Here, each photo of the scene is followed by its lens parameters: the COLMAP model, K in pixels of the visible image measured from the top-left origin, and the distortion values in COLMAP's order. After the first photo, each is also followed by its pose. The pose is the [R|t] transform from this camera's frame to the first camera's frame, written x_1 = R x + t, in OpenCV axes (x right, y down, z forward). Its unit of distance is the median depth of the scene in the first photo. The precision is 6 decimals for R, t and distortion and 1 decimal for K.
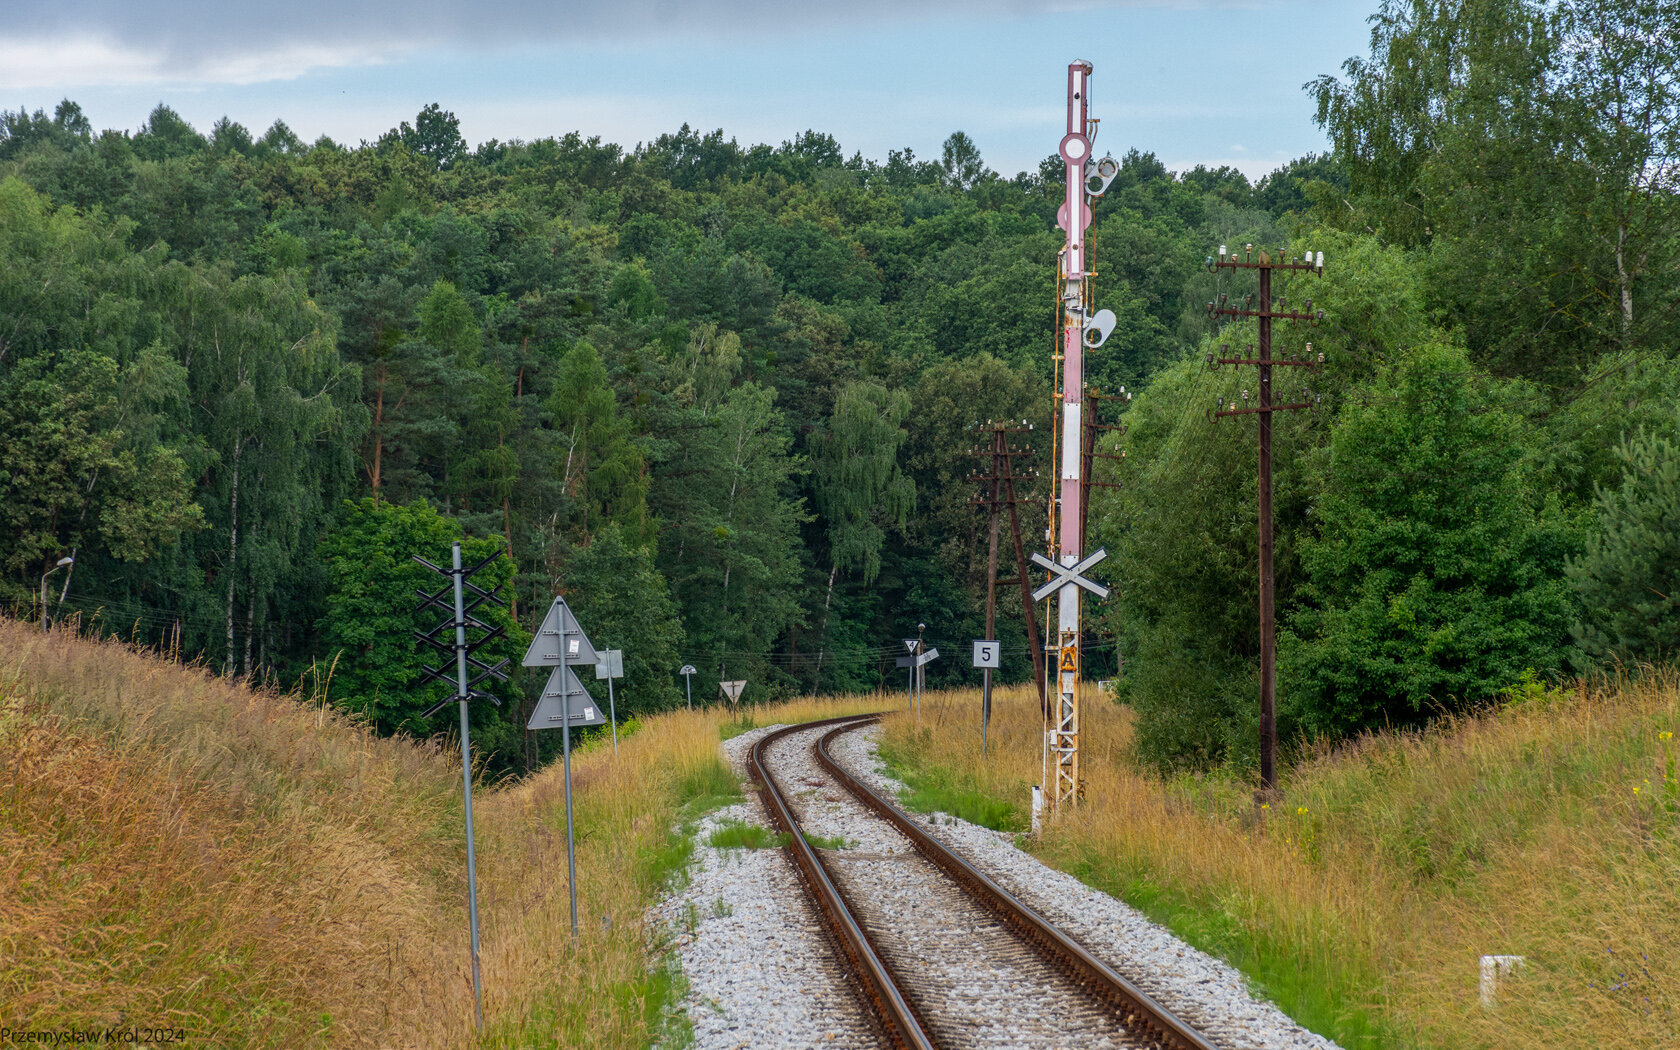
lens RADIAL K [[7230.3, 0, 840.7], [0, 7230.3, 526.2], [0, 0, 1]] dist [0.032276, 0.000000]
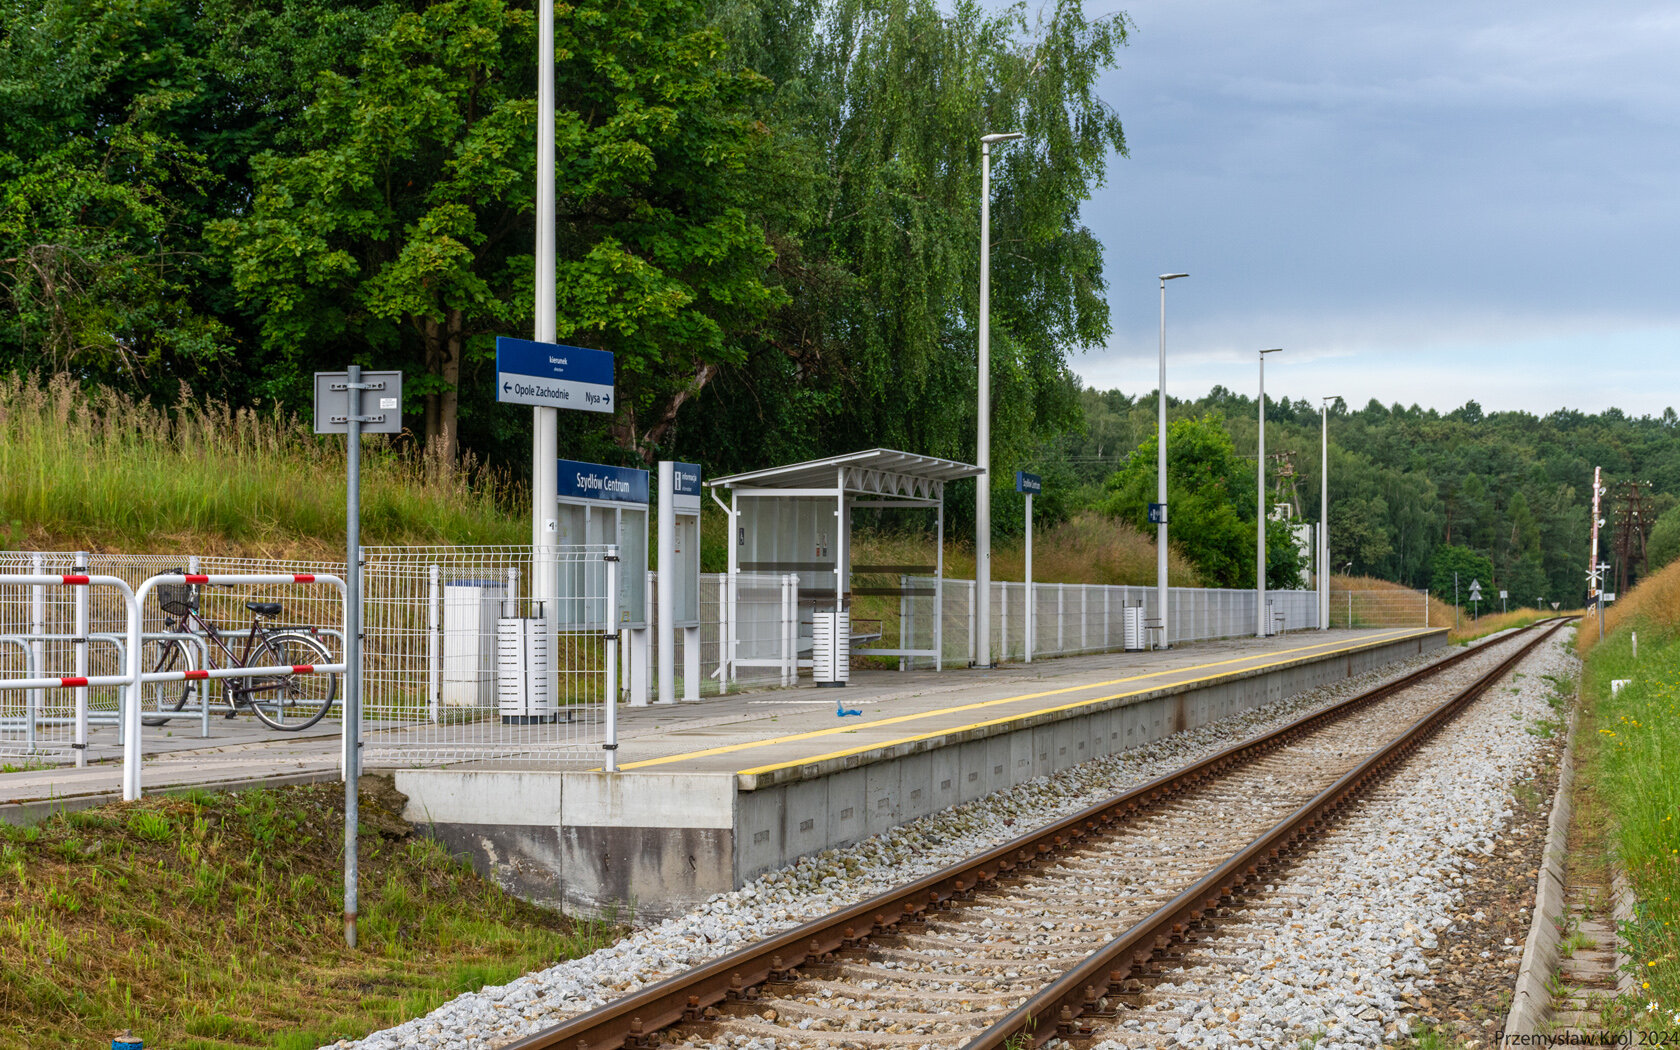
lens RADIAL K [[3033.4, 0, 793.3], [0, 3033.4, 650.8], [0, 0, 1]] dist [-0.003179, 0.000000]
pose [[0.961776, 0.018022, -0.273243, 0.017318], [-0.008211, 0.999281, 0.037006, -0.003141], [0.273713, -0.033348, 0.961233, -0.259855]]
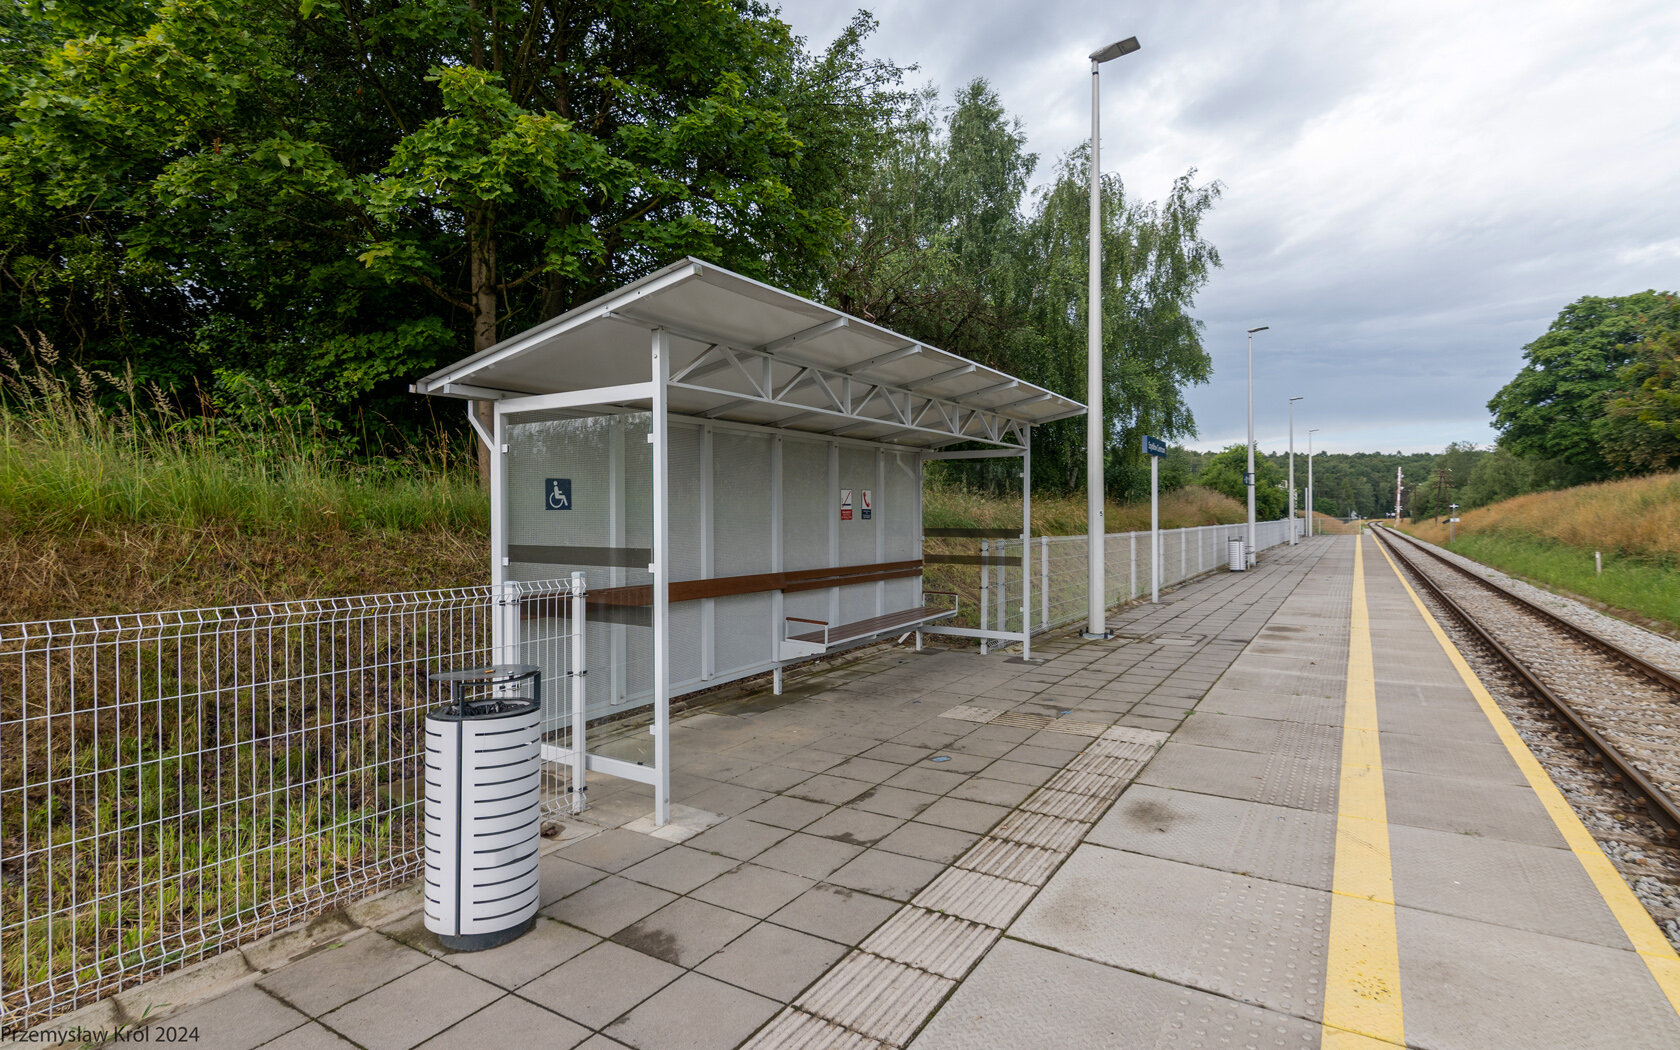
lens RADIAL K [[824.2, 0, 809.9], [0, 824.2, 521.3], [0, 0, 1]] dist [-0.014813, 0.002996]
pose [[0.819643, 0.005328, -0.572850, 0.002071], [0.009597, 0.999689, 0.023030, -0.003033], [0.572795, -0.024375, 0.819336, -0.181922]]
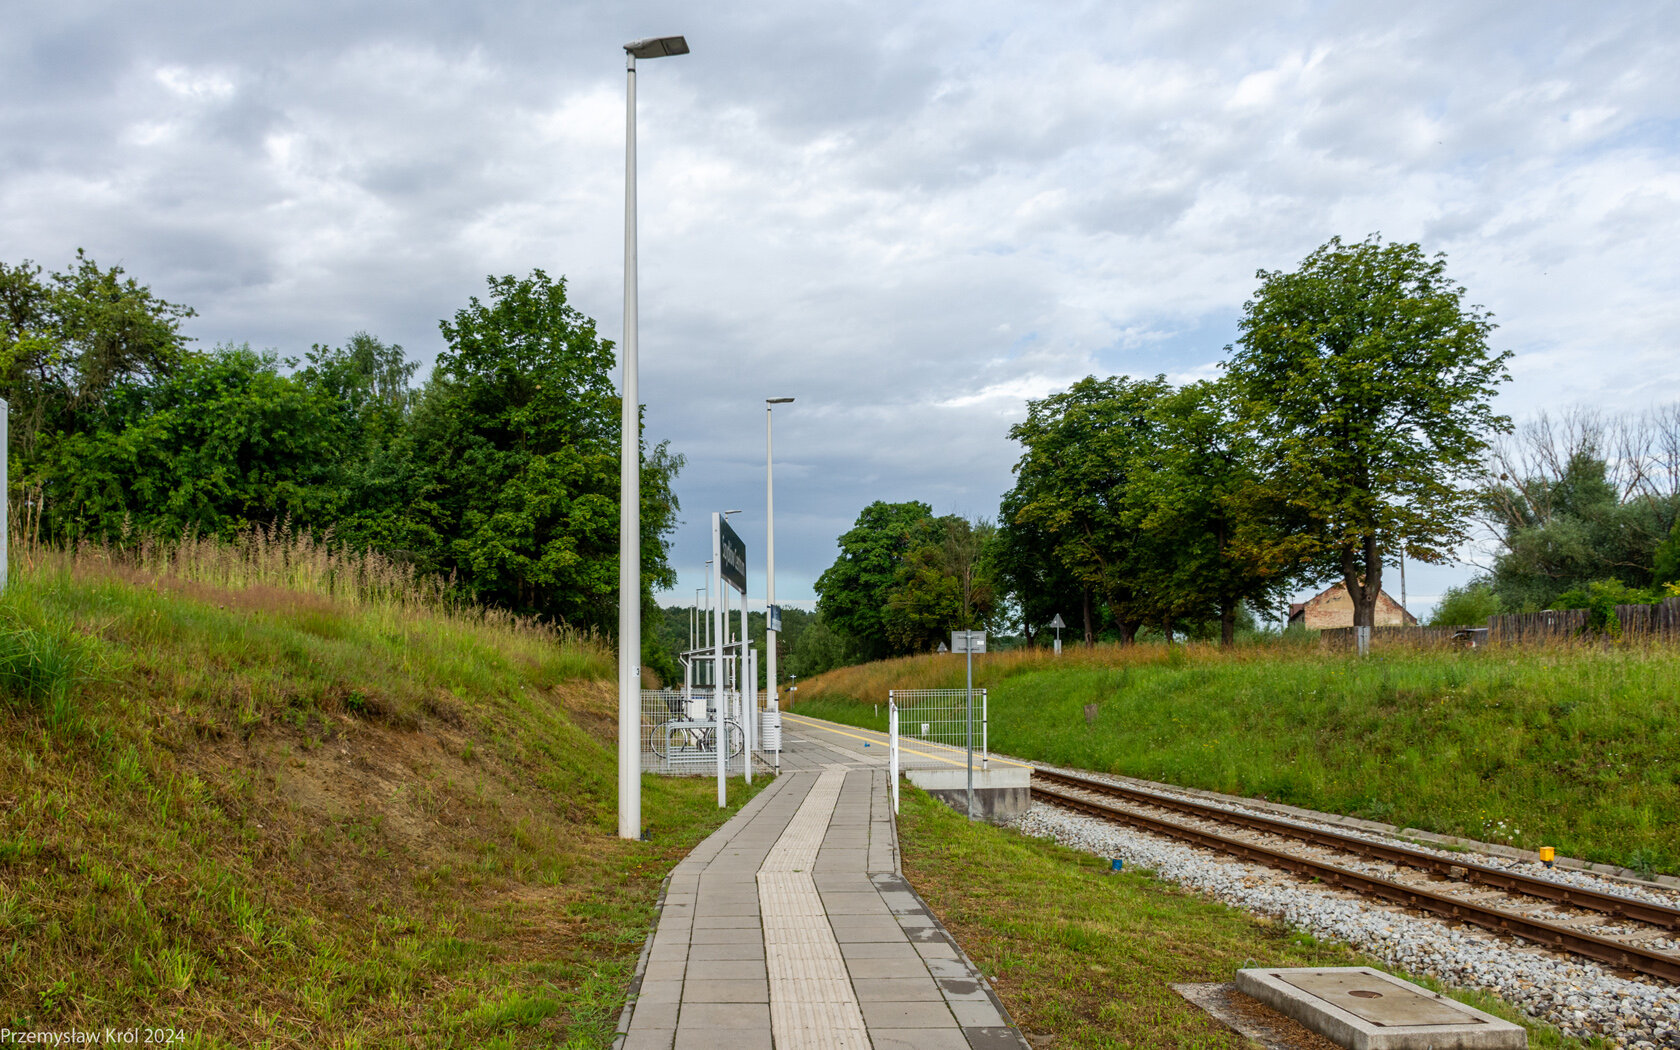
lens RADIAL K [[1352.4, 0, 838.7], [0, 1352.4, 529.1], [0, 0, 1]] dist [0.080742, -0.000033]
pose [[0.993844, 0.012517, 0.110078, -0.008795], [-0.001626, 0.995138, -0.098476, -0.004012], [-0.110775, 0.097691, 0.989033, -0.273526]]
